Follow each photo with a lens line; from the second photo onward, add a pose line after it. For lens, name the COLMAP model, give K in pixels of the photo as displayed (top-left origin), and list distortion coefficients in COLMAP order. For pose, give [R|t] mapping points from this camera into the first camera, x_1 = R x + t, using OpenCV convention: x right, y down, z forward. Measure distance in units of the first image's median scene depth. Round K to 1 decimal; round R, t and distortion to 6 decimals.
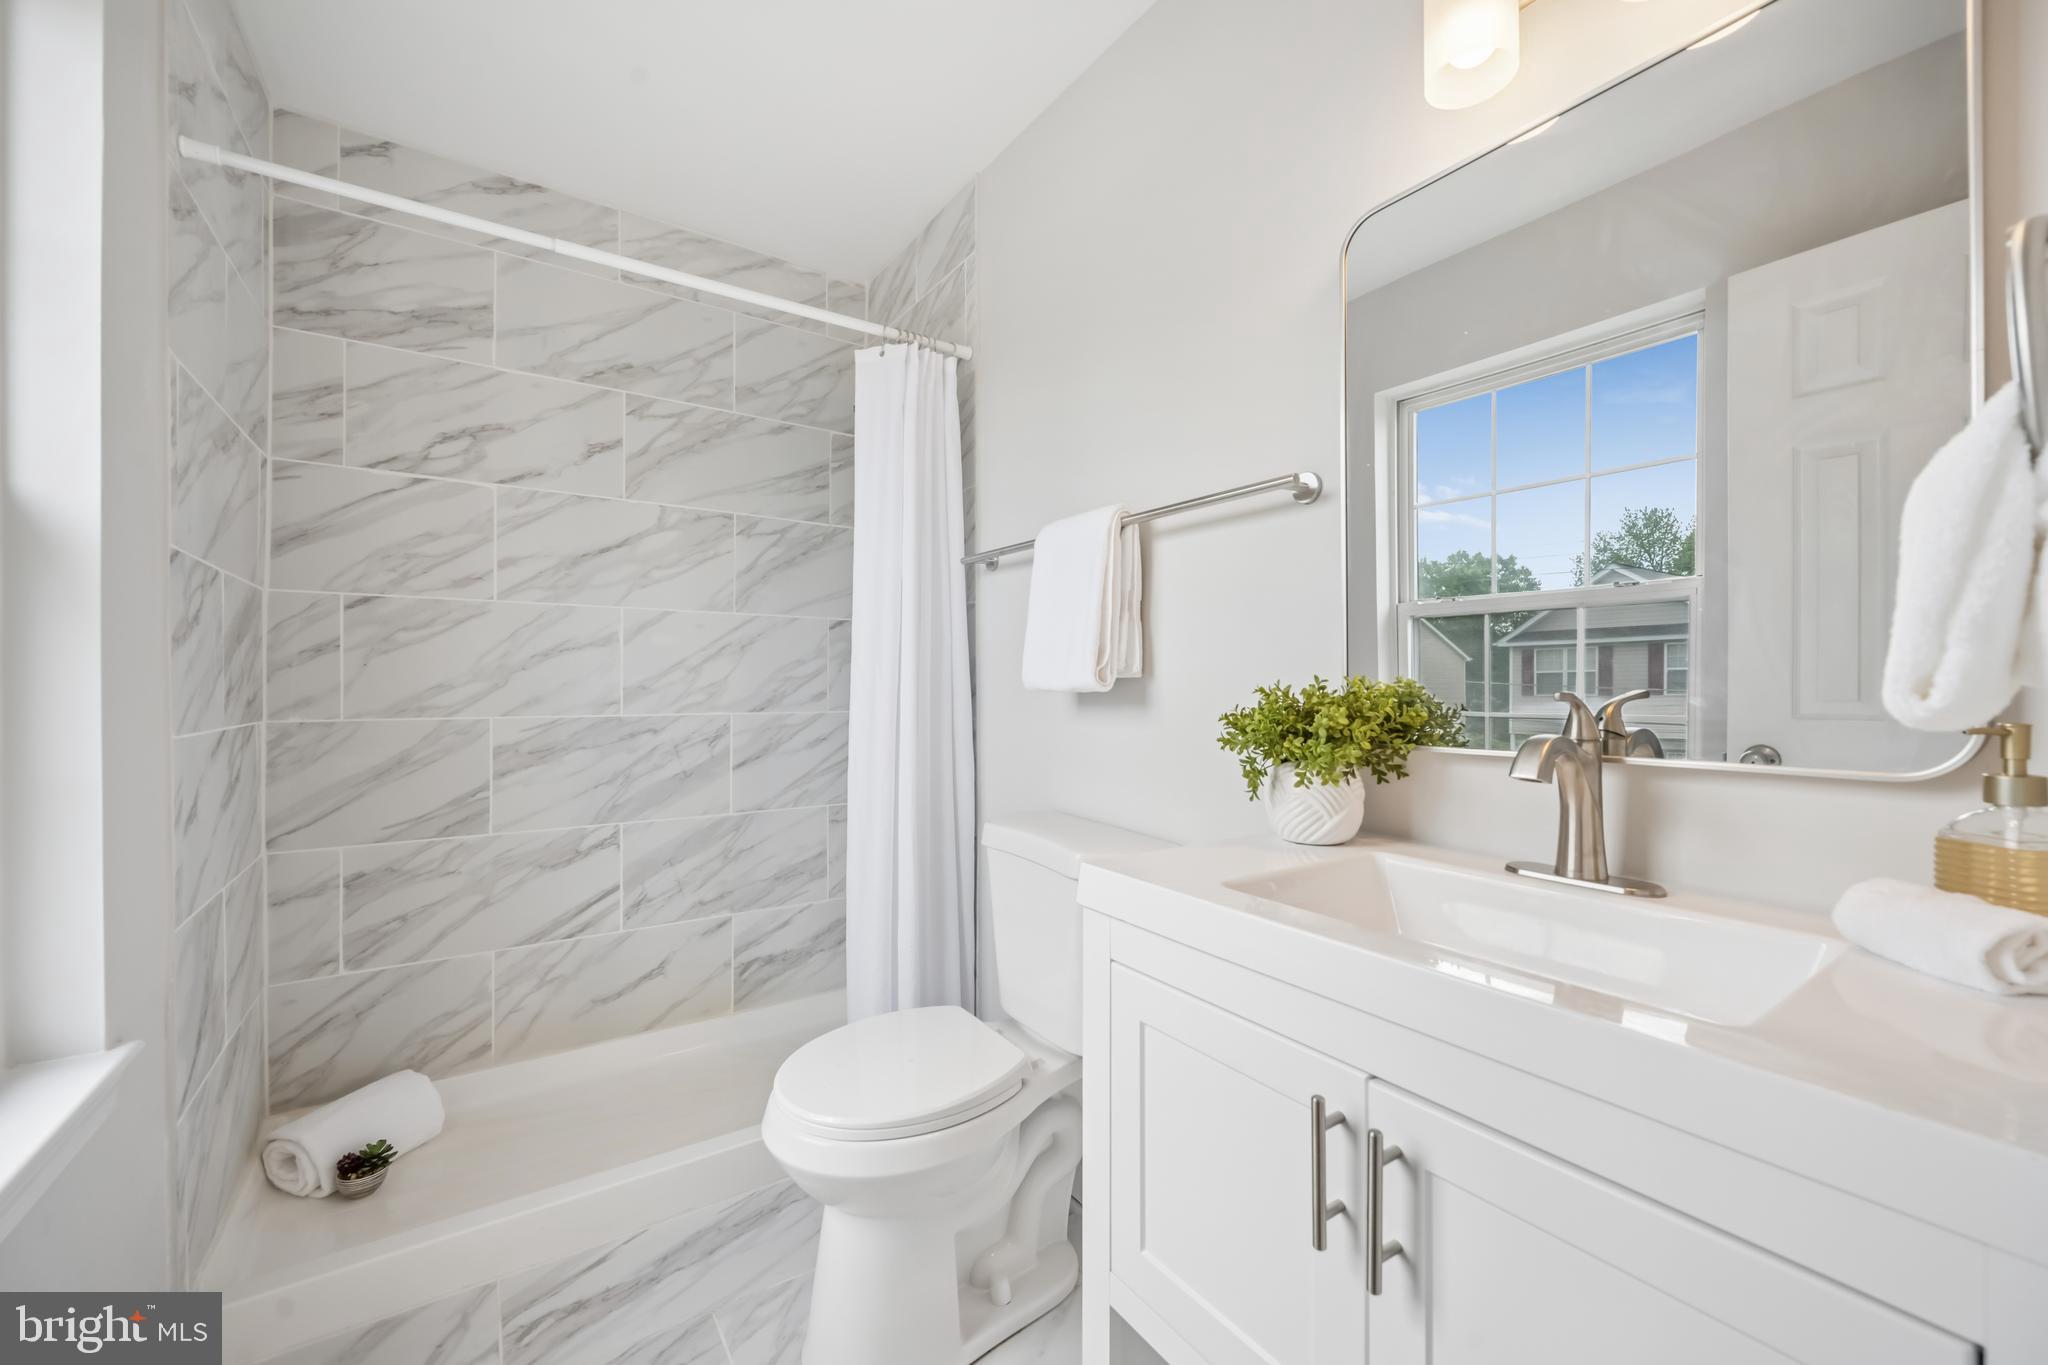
lens RADIAL K [[804.0, 0, 1028.1], [0, 804.0, 684.0], [0, 0, 1]] dist [-0.001597, 0.000176]
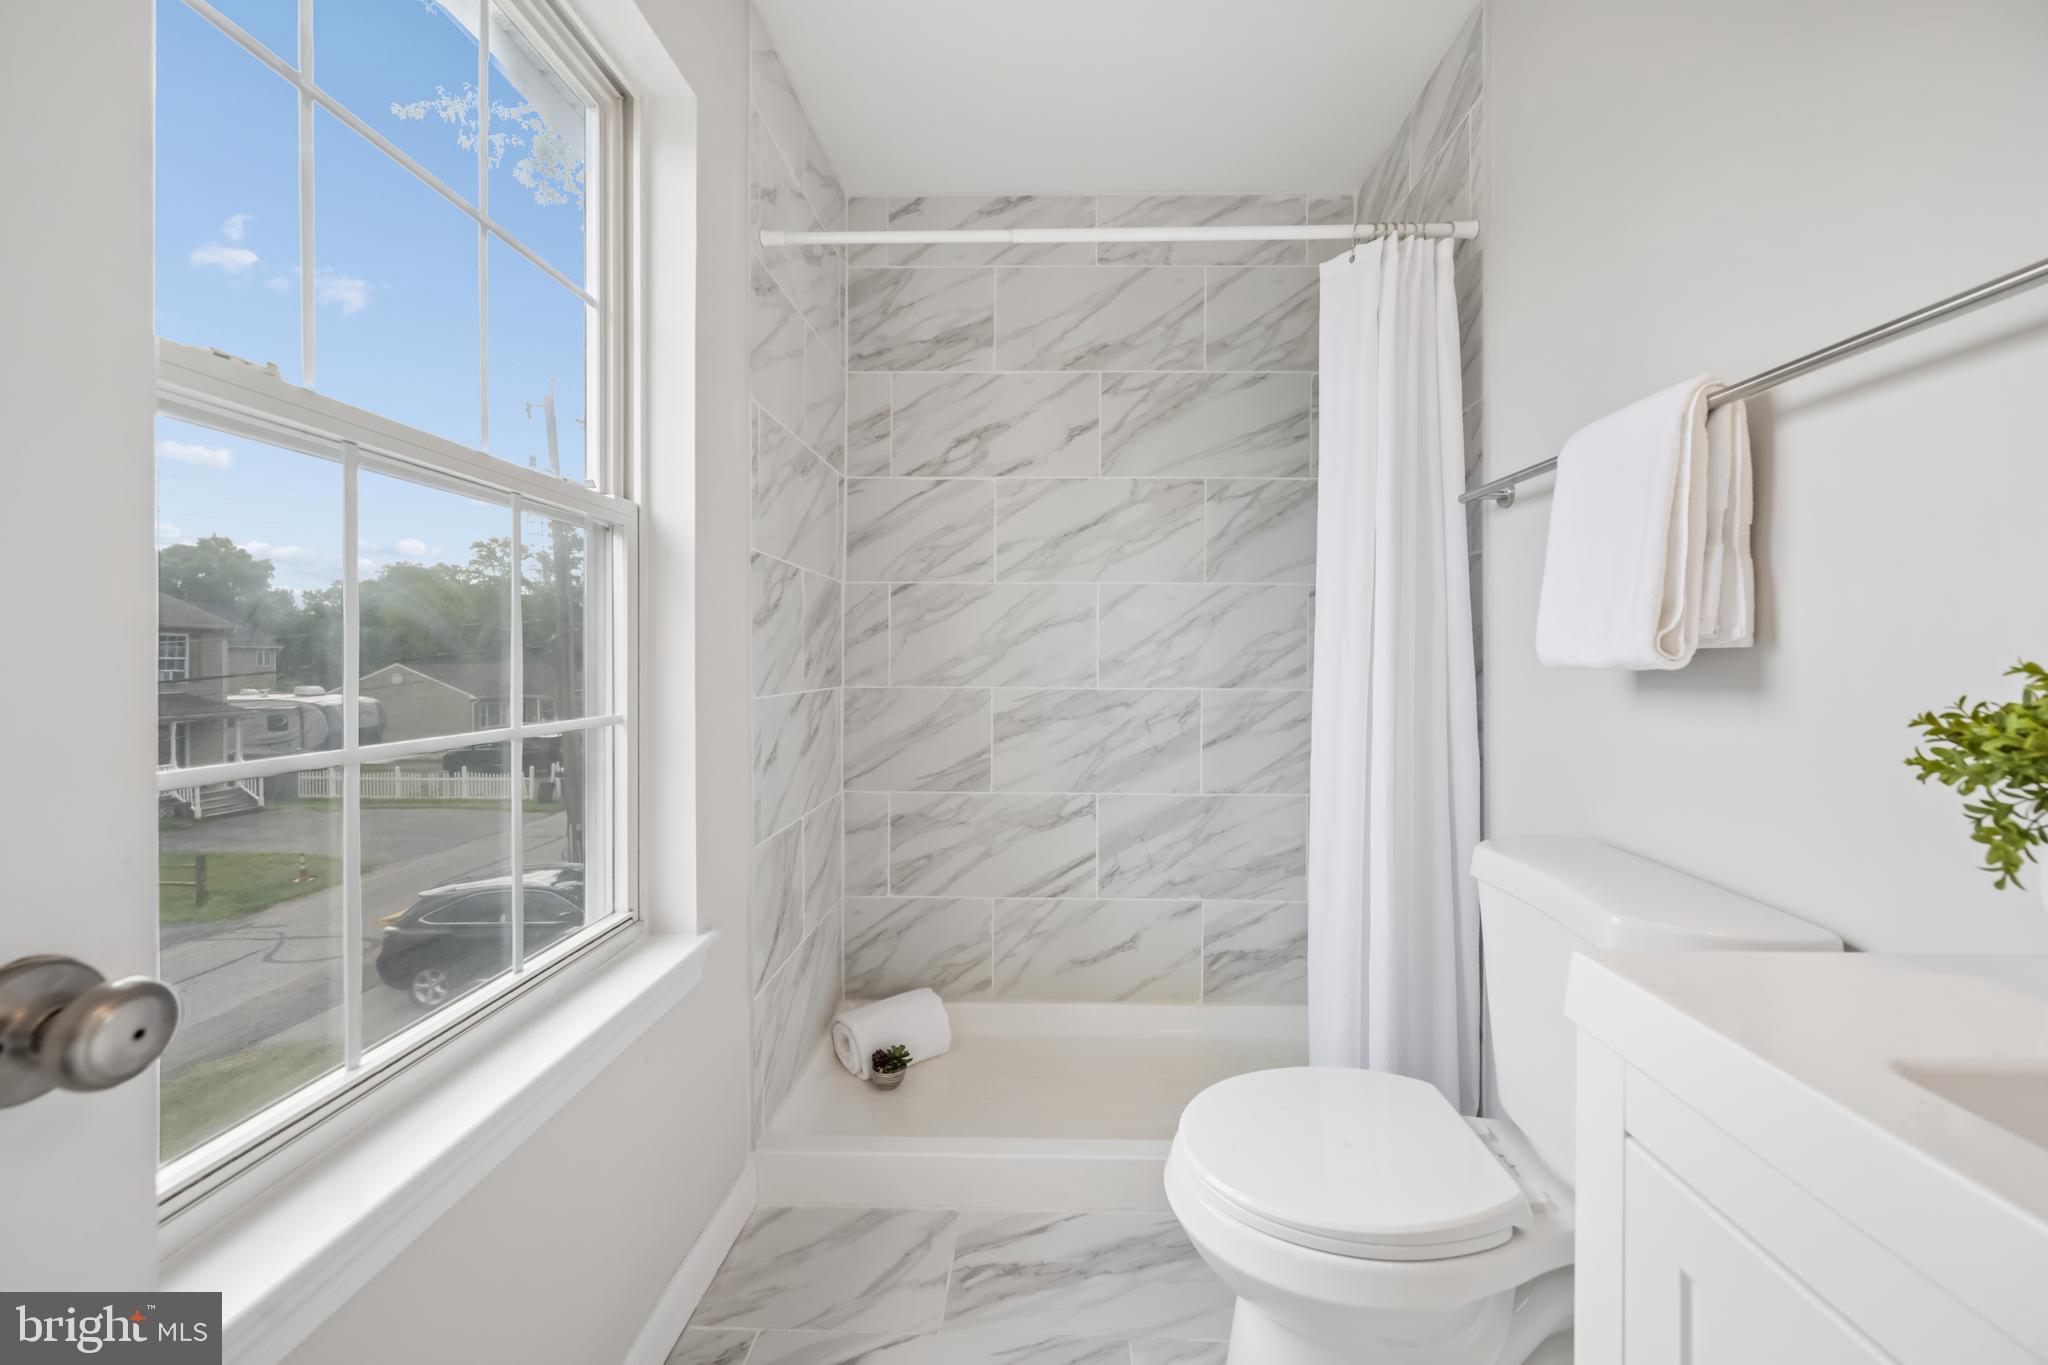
lens RADIAL K [[807.1, 0, 1055.4], [0, 807.1, 659.7], [0, 0, 1]] dist [-0.000080, 0.000212]
pose [[0.814298, 0.002617, -0.580441, 0.053703], [-0.002220, 0.999997, 0.001394, 0.001557], [0.580442, 0.000154, 0.814301, 0.147100]]
